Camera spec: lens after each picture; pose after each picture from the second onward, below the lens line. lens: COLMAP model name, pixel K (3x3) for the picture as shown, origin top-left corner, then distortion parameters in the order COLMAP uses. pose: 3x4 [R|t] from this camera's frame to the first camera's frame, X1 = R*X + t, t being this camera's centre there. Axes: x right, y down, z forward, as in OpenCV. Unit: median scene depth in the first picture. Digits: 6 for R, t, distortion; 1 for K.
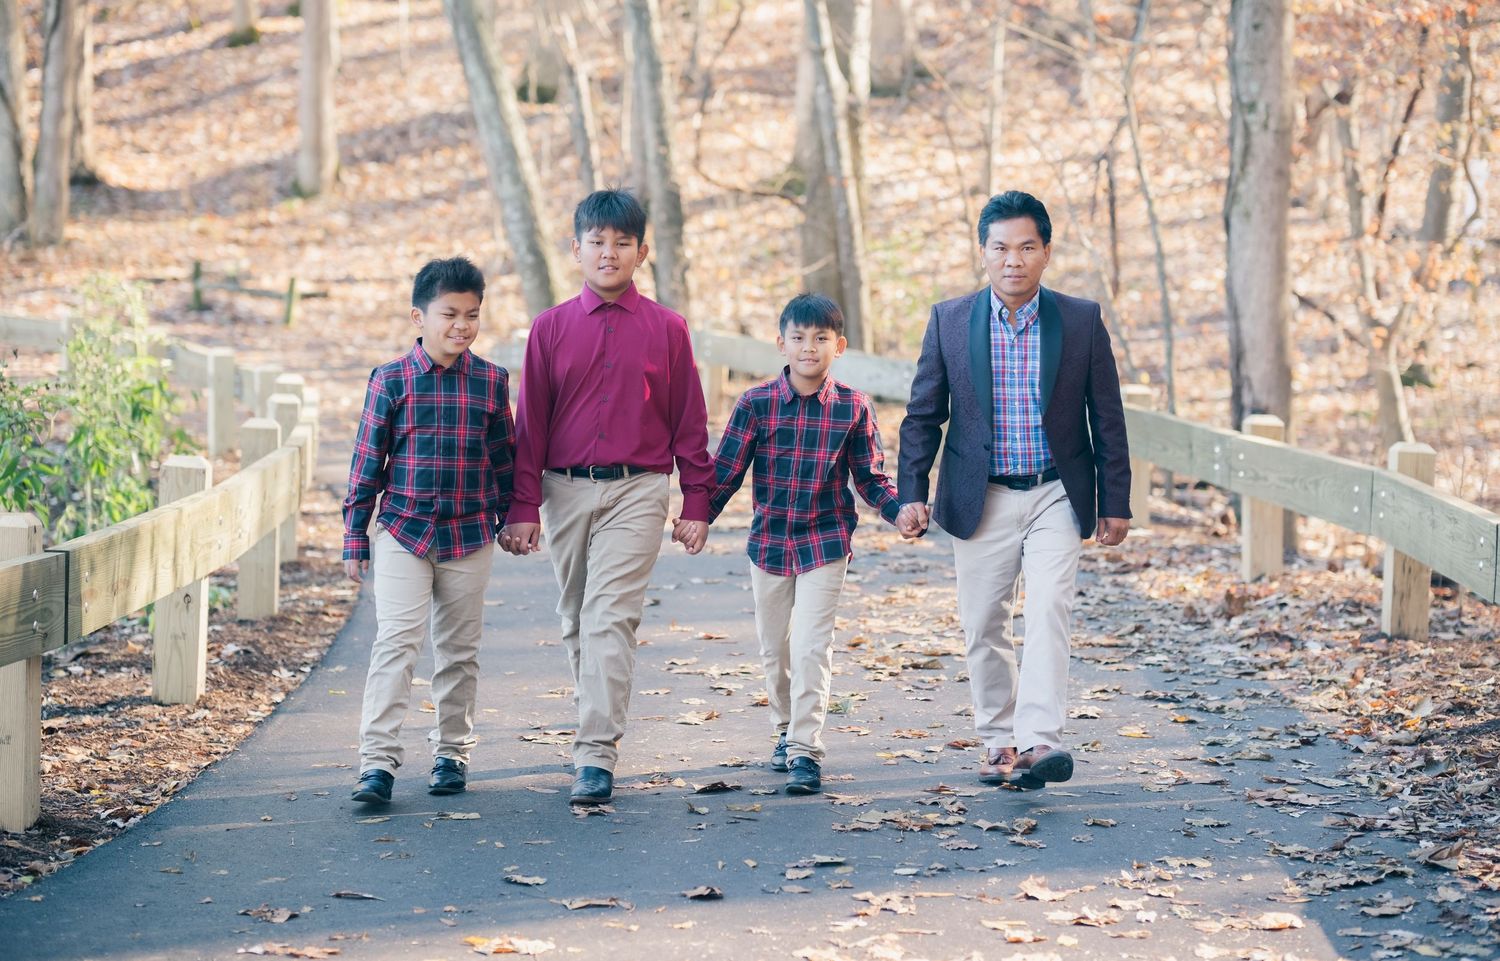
lens RADIAL K [[3613.8, 0, 750.0], [0, 3613.8, 480.5], [0, 0, 1]] dist [0.058141, 0.275186]
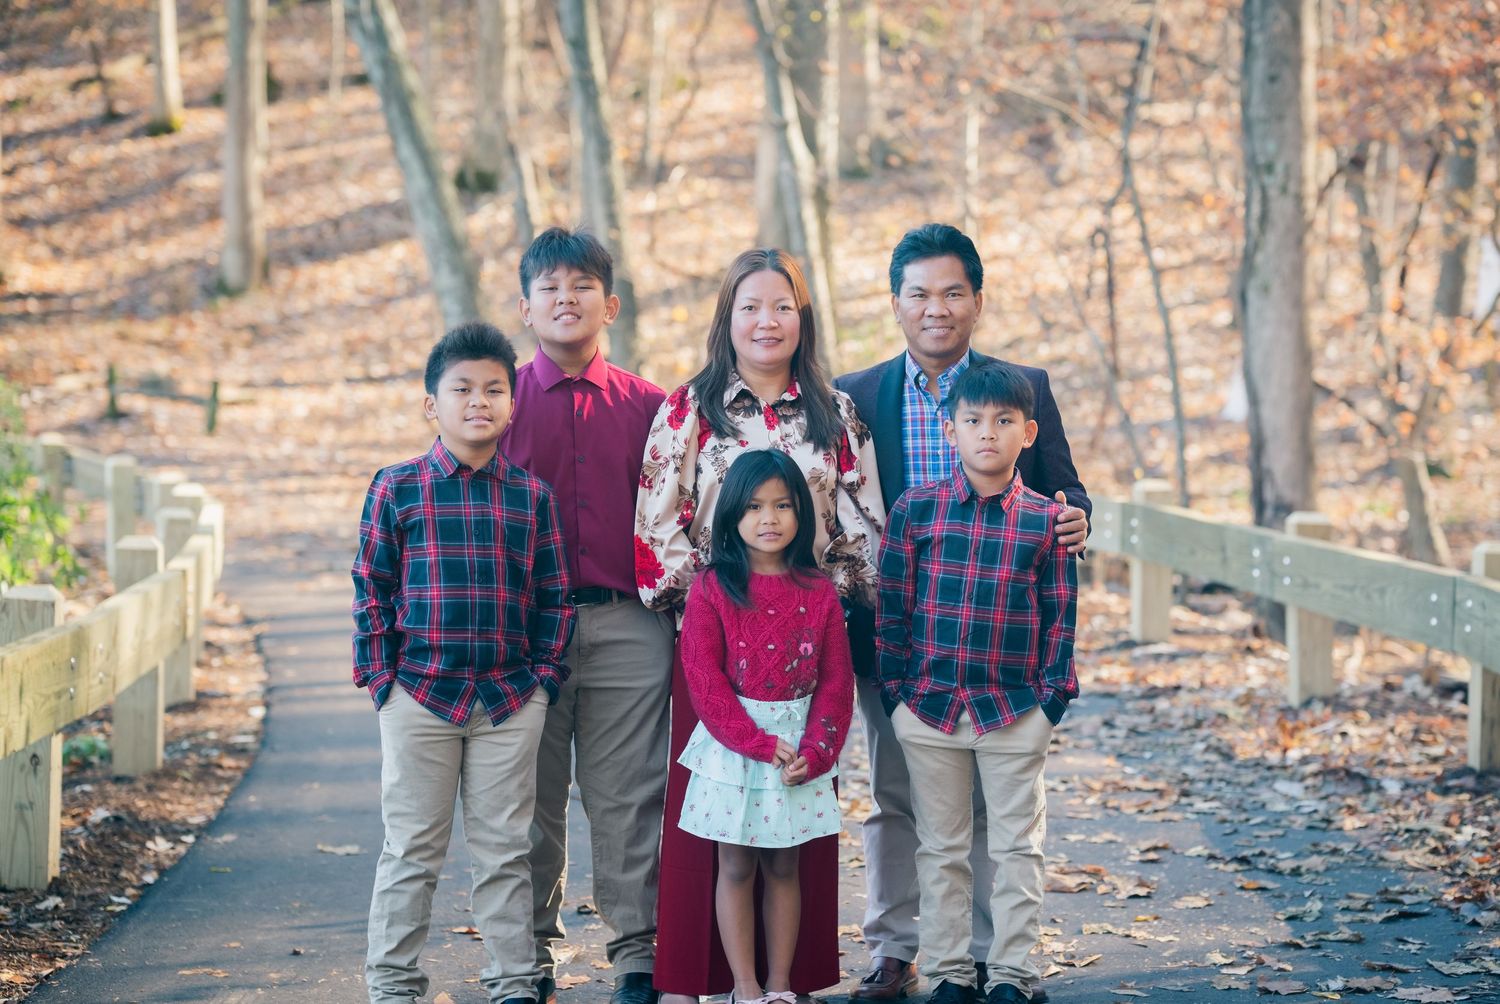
lens RADIAL K [[3662.5, 0, 750.0], [0, 3662.5, 502.0], [0, 0, 1]] dist [0.014003, 0.266545]
pose [[0.999782, -0.017878, 0.010742, -0.000905], [0.018122, 0.999569, -0.023100, -0.002063], [-0.010325, 0.023289, 0.999675, 0.096022]]
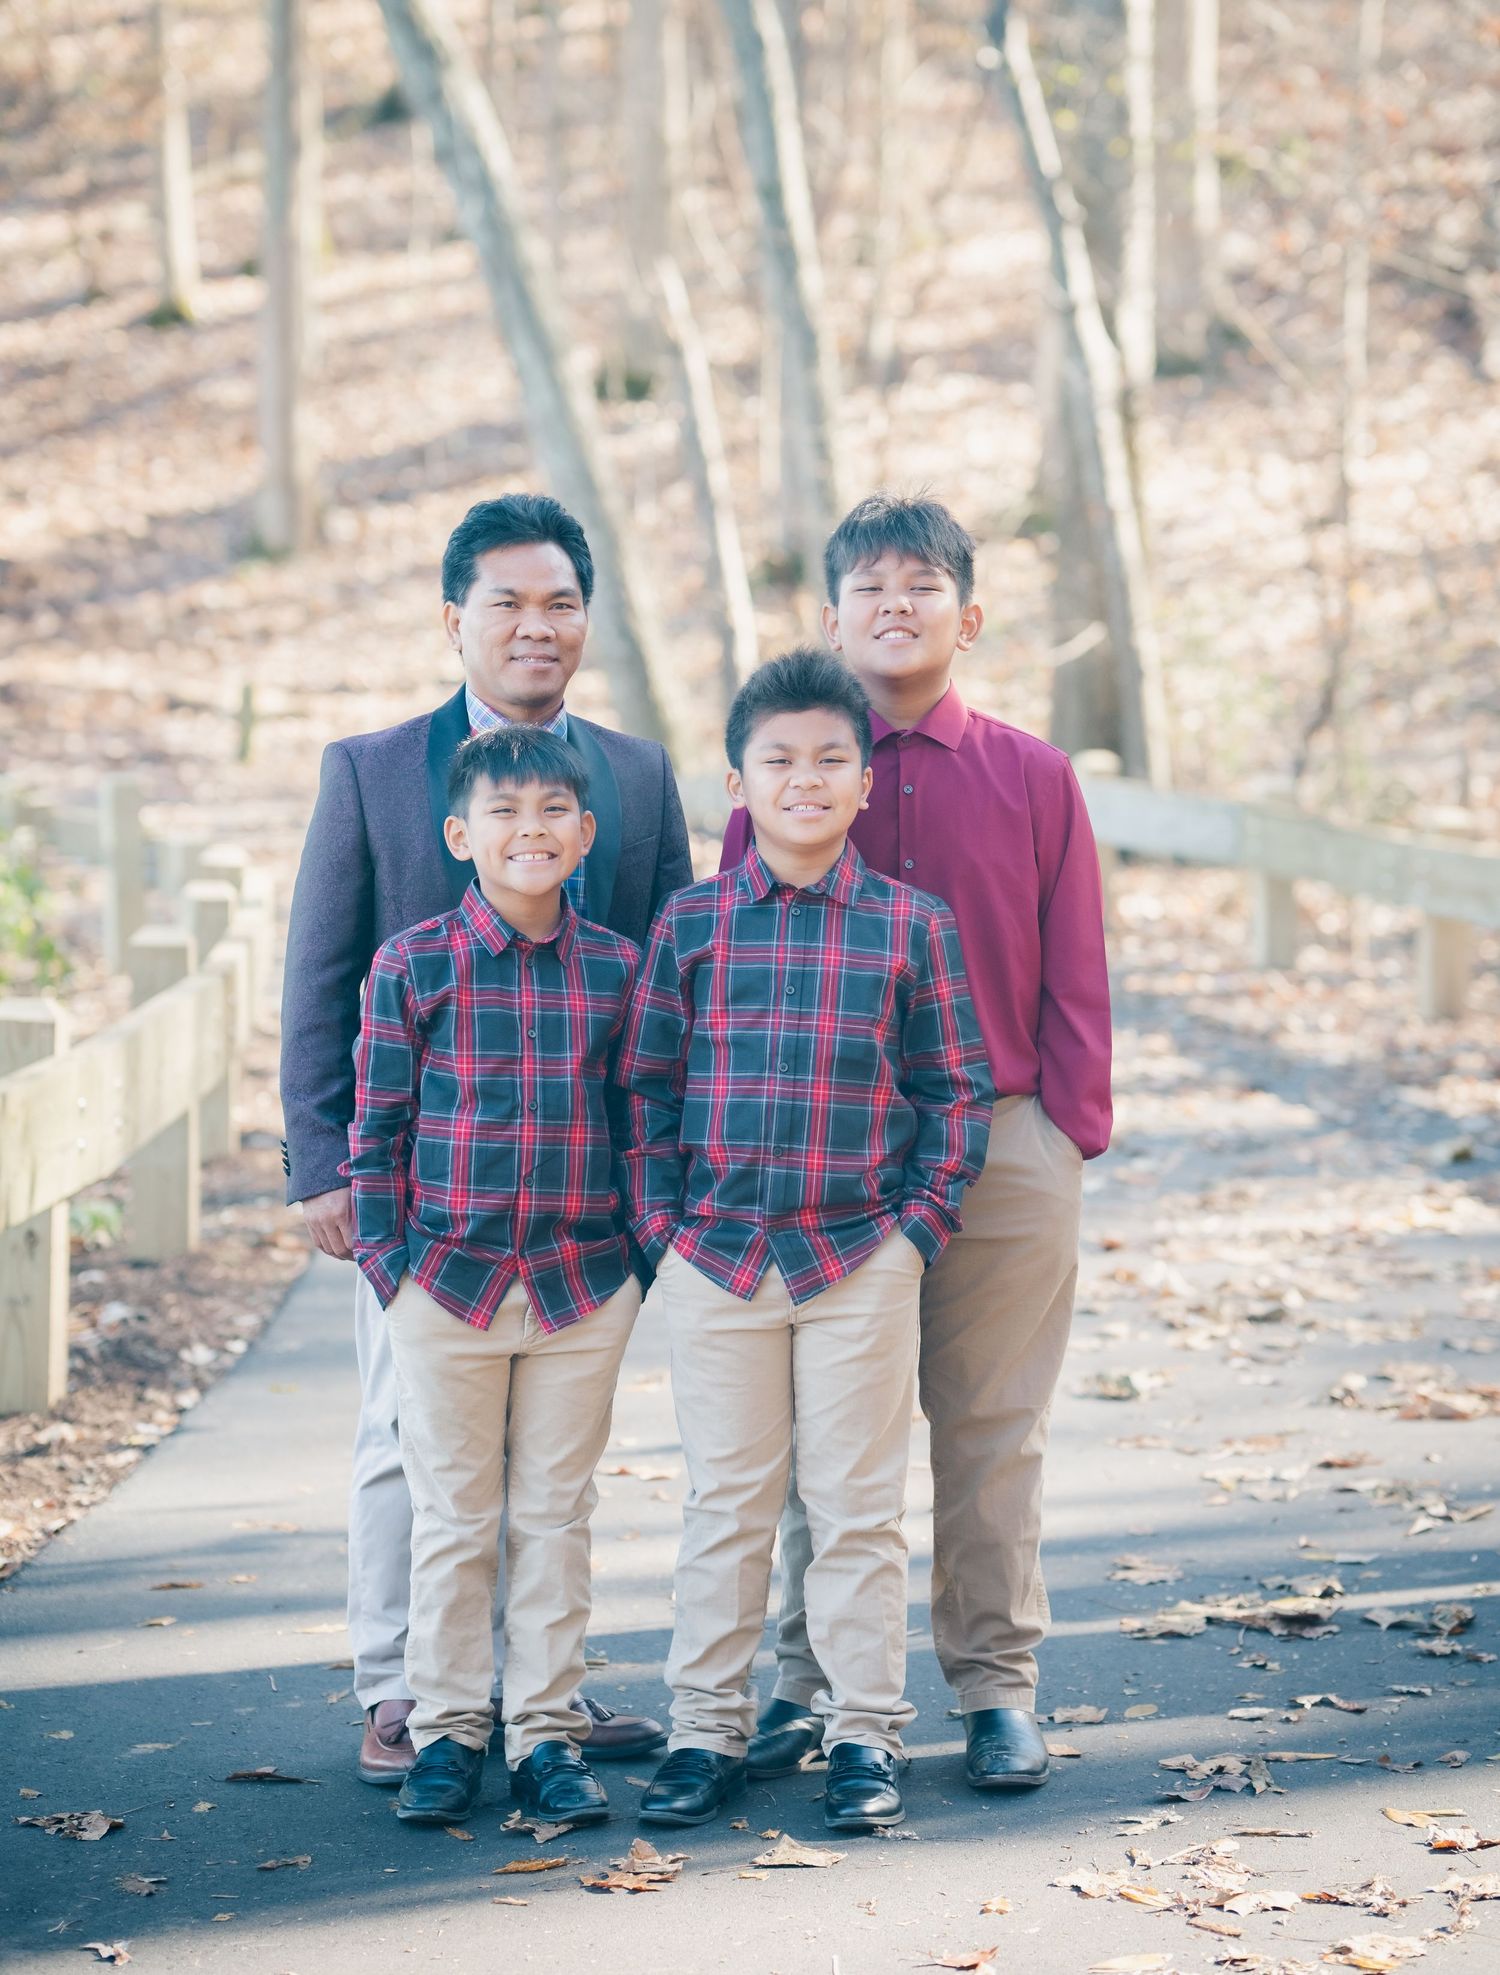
lens RADIAL K [[5489.6, 0, 680.4], [0, 5489.6, 985.2], [0, 0, 1]] dist [0.070624, -0.284861]
pose [[0.998240, -0.022577, -0.054836, 0.001557], [0.022661, 0.999743, 0.000910, -0.004377], [0.054801, -0.002151, 0.998495, 0.055826]]
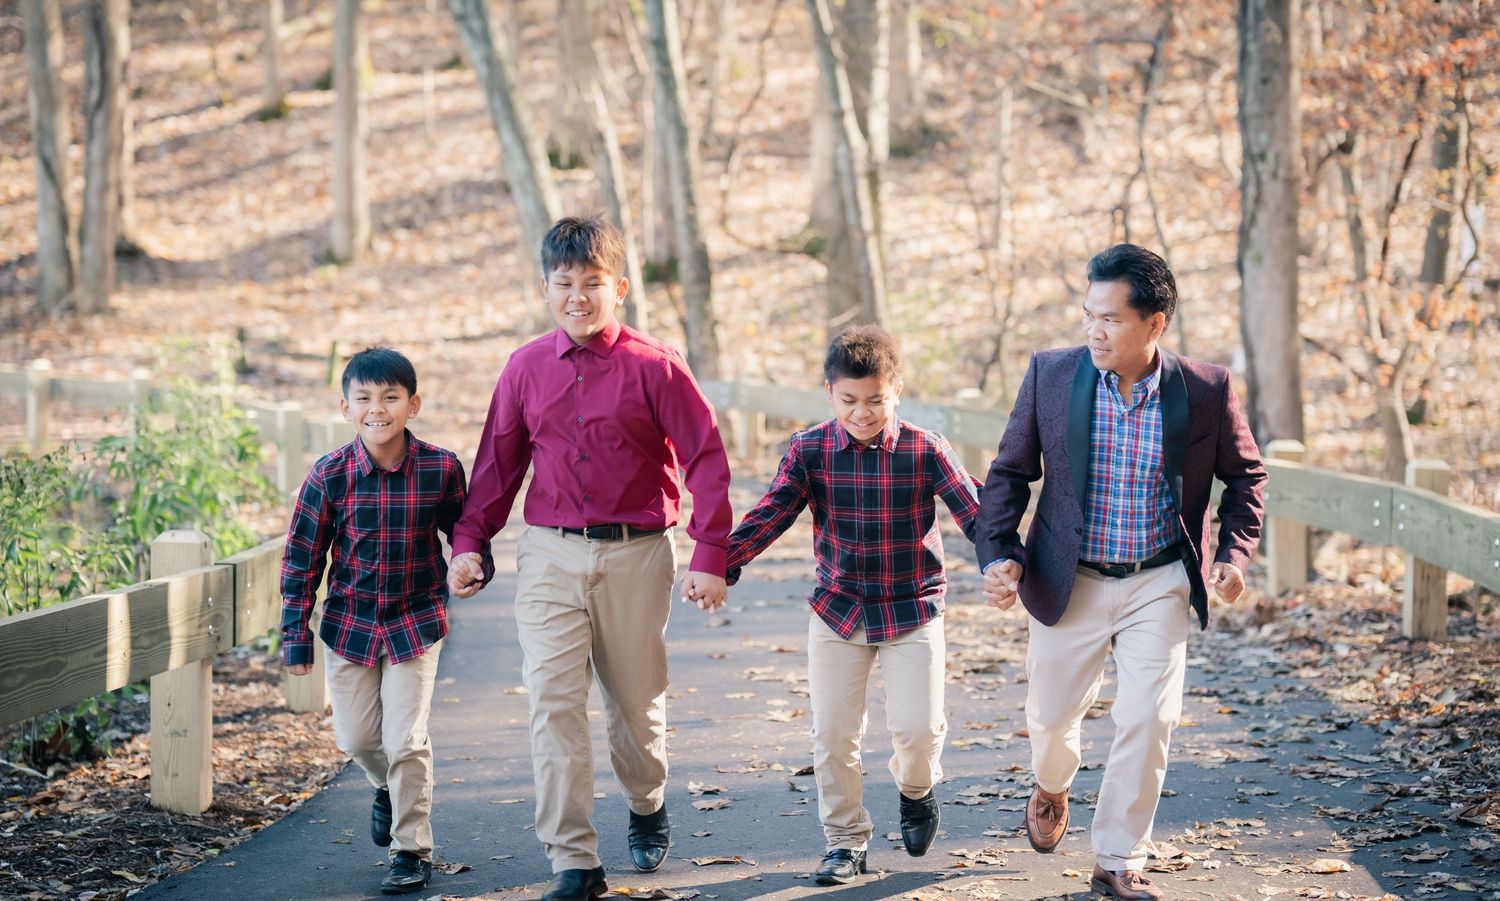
lens RADIAL K [[3616.6, 0, 720.7], [0, 3616.6, 453.1], [0, 0, 1]] dist [0.041838, 0.619359]
pose [[0.999821, -0.017957, -0.005926, -0.014385], [0.017796, 0.999498, -0.026202, 0.008079], [0.006393, 0.026091, 0.999639, -0.055145]]
